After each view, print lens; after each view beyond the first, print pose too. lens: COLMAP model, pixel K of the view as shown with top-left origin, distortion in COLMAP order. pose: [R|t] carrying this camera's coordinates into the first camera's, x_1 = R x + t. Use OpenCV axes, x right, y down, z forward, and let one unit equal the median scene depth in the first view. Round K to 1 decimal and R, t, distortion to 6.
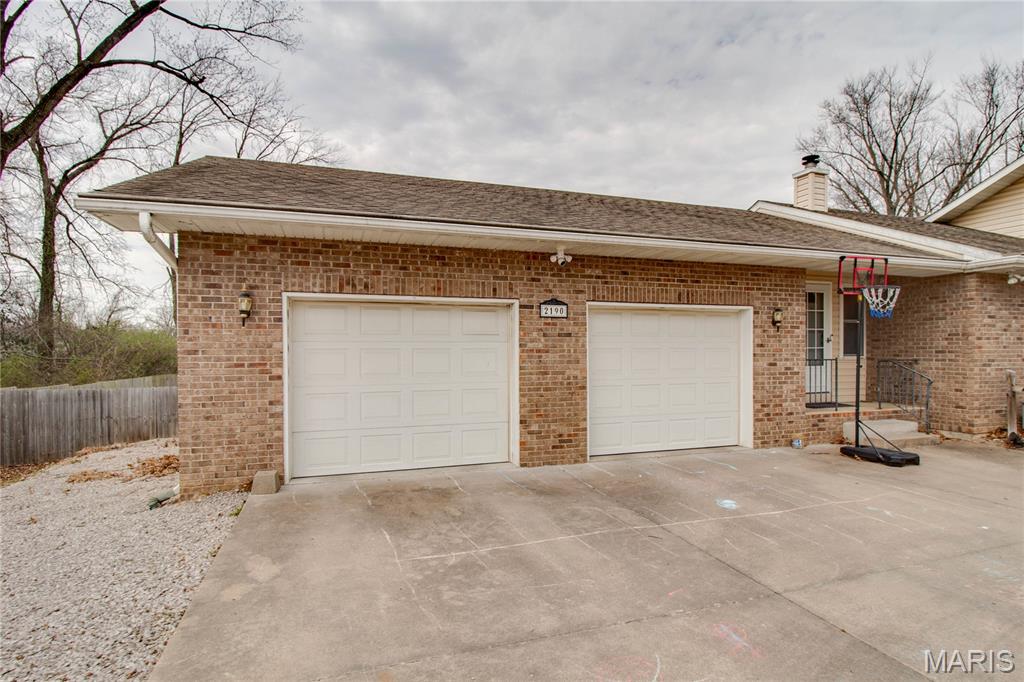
lens RADIAL K [[528.3, 0, 518.3], [0, 528.3, 358.4], [0, 0, 1]] dist [0.001680, -0.009918]
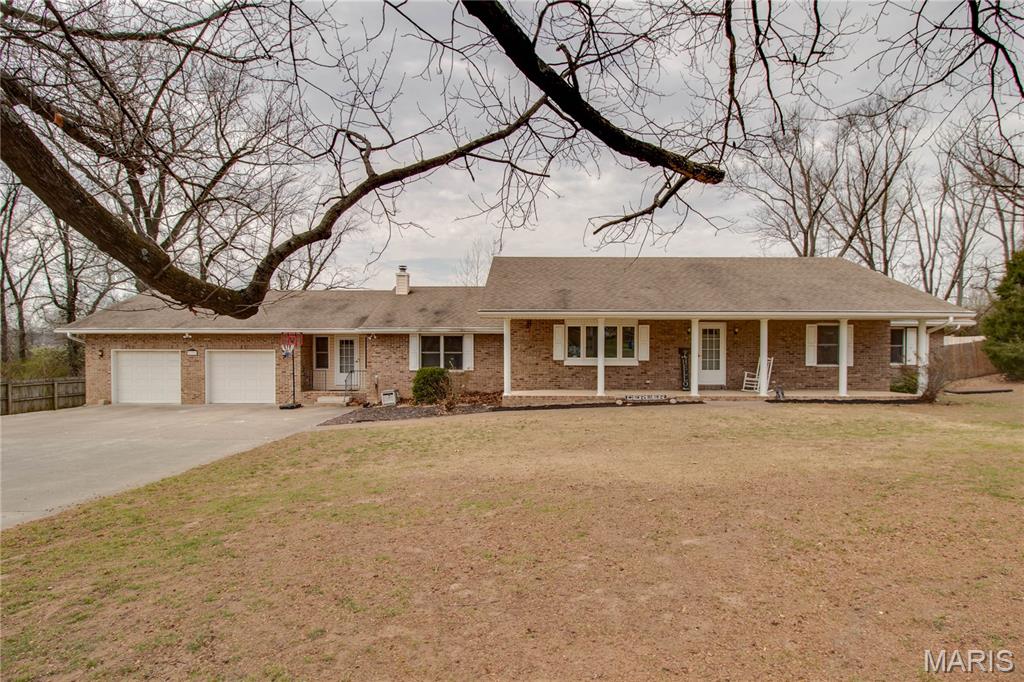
lens RADIAL K [[528.3, 0, 528.0], [0, 528.3, 360.0], [0, 0, 1]] dist [0.001680, -0.009918]
pose [[0.945875, 0.008961, -0.324409, 2.664935], [-0.008829, 0.999959, 0.001879, -0.068164], [0.324412, 0.001087, 0.945915, -1.141517]]
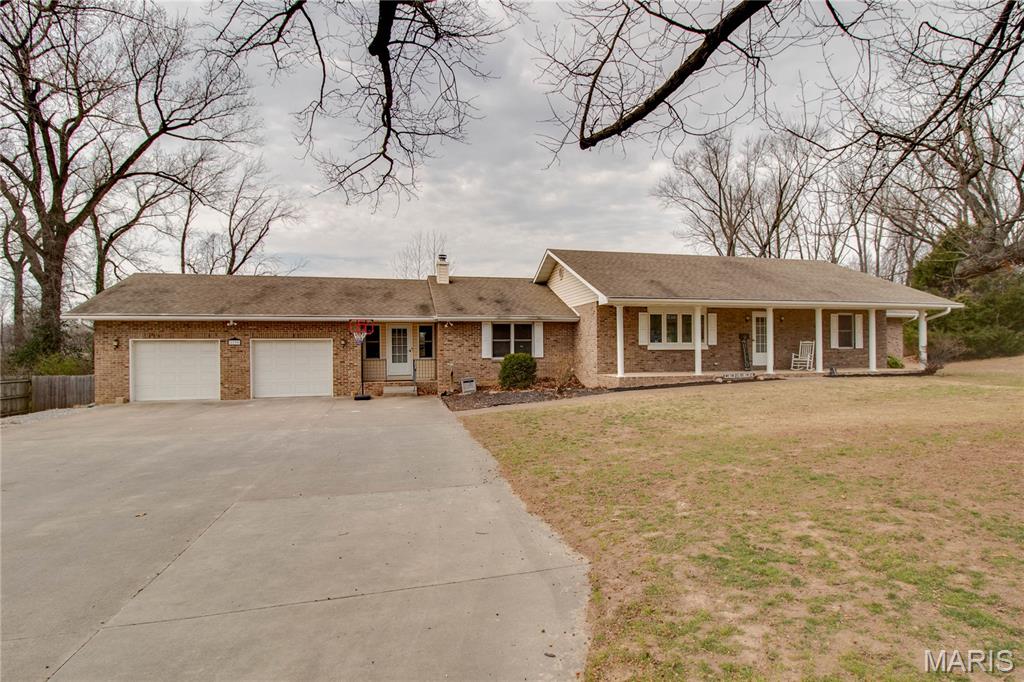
lens RADIAL K [[528.3, 0, 527.8], [0, 528.3, 348.8], [0, 0, 1]] dist [0.001680, -0.009918]
pose [[0.996665, -0.006243, -0.081363, 1.669242], [0.004708, 0.999808, -0.019042, 0.000886], [0.081466, 0.018596, 0.996503, -1.470021]]
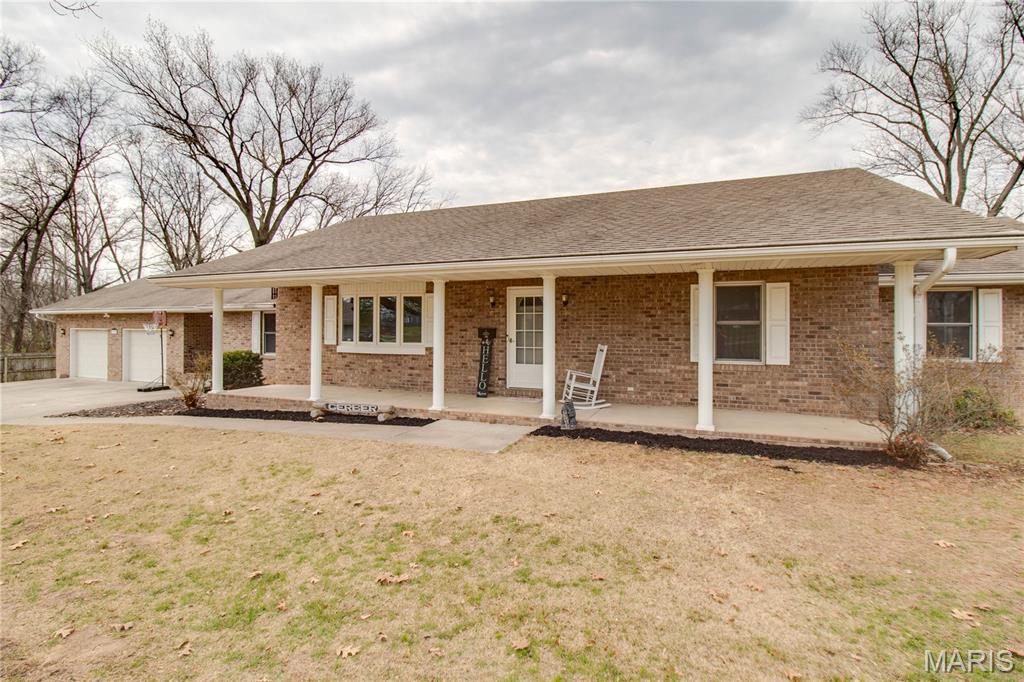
lens RADIAL K [[487.4, 0, 526.9], [0, 487.4, 326.3], [0, 0, 1]] dist [-0.008962, -0.005406]
pose [[0.766858, 0.002265, -0.641813, 3.533318], [-0.016239, 0.999742, -0.015875, -0.109534], [0.641612, 0.022597, 0.766697, 0.350756]]
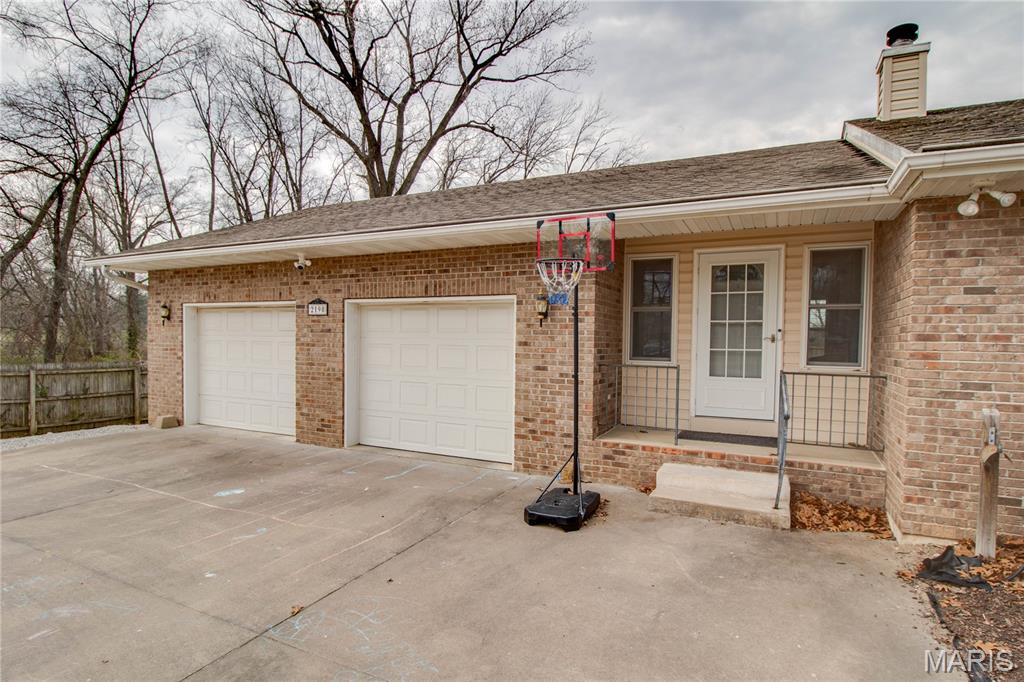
lens RADIAL K [[528.3, 0, 527.1], [0, 528.3, 353.5], [0, 0, 1]] dist [0.001680, -0.009918]
pose [[0.716910, 0.031171, -0.696468, 1.102881], [-0.027665, 0.999485, 0.016255, -0.024676], [0.696616, 0.007615, 0.717403, 0.469317]]
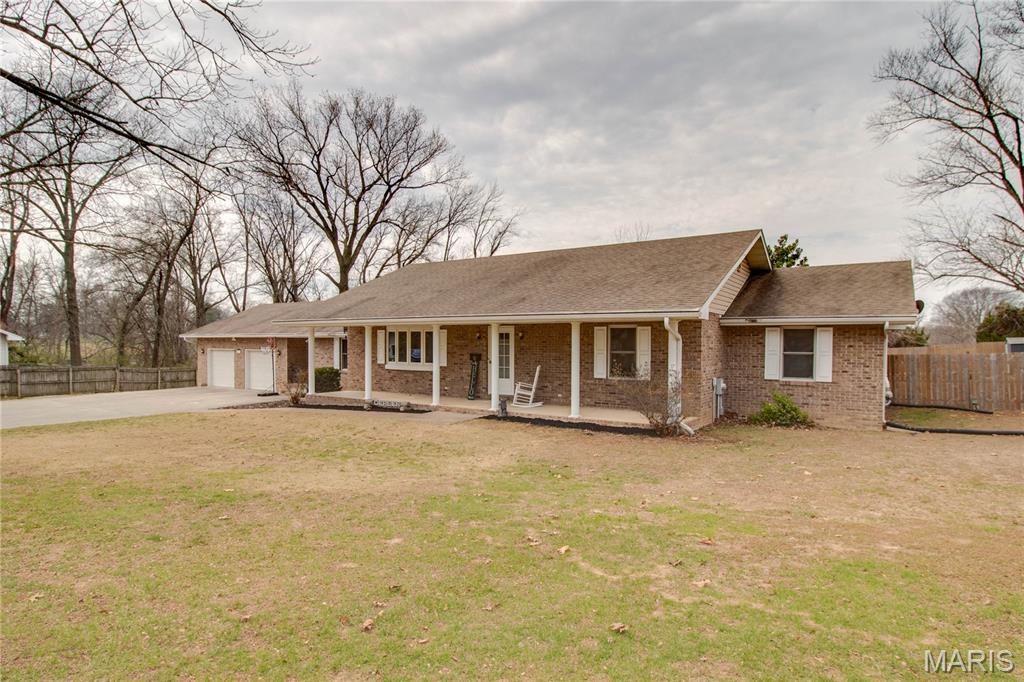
lens RADIAL K [[564.3, 0, 511.4], [0, 564.3, 348.5], [0, 0, 1]] dist [0.005864, 0.001171]
pose [[0.606610, 0.014045, -0.794876, 4.543968], [-0.017643, 0.999836, 0.004203, -0.159869], [0.794804, 0.011474, 0.606758, 0.013993]]
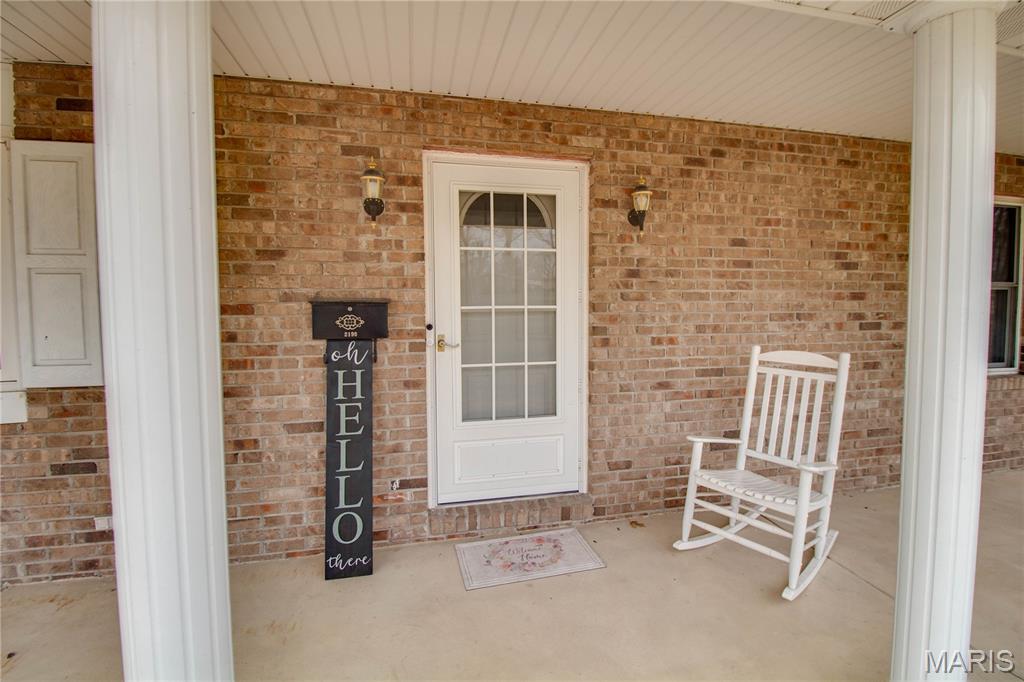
lens RADIAL K [[487.4, 0, 517.3], [0, 487.4, 327.5], [0, 0, 1]] dist [-0.008962, -0.005406]
pose [[0.995578, 0.005905, -0.093752, 2.715782], [-0.002185, 0.999208, 0.039734, -0.118836], [0.093912, -0.039353, 0.994802, 0.993226]]
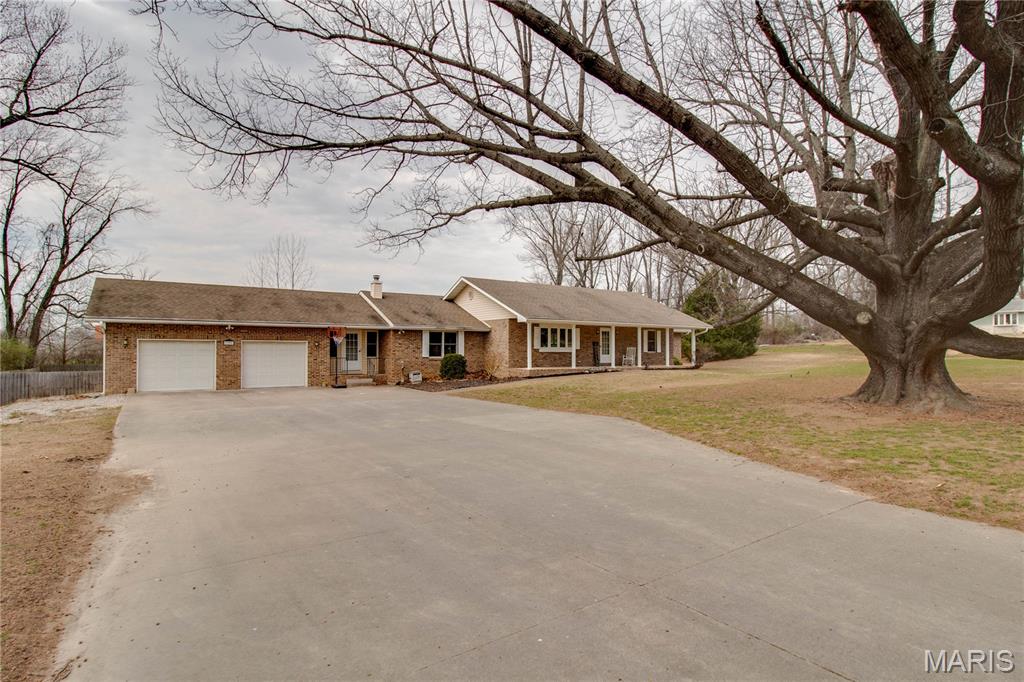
lens RADIAL K [[543.5, 0, 521.8], [0, 543.5, 345.1], [0, 0, 1]] dist [-0.000327, -0.002940]
pose [[0.963017, 0.006609, 0.269358, 0.860842], [0.001534, 0.999548, -0.030010, 0.026753], [-0.269435, 0.029313, 0.962572, -2.599920]]
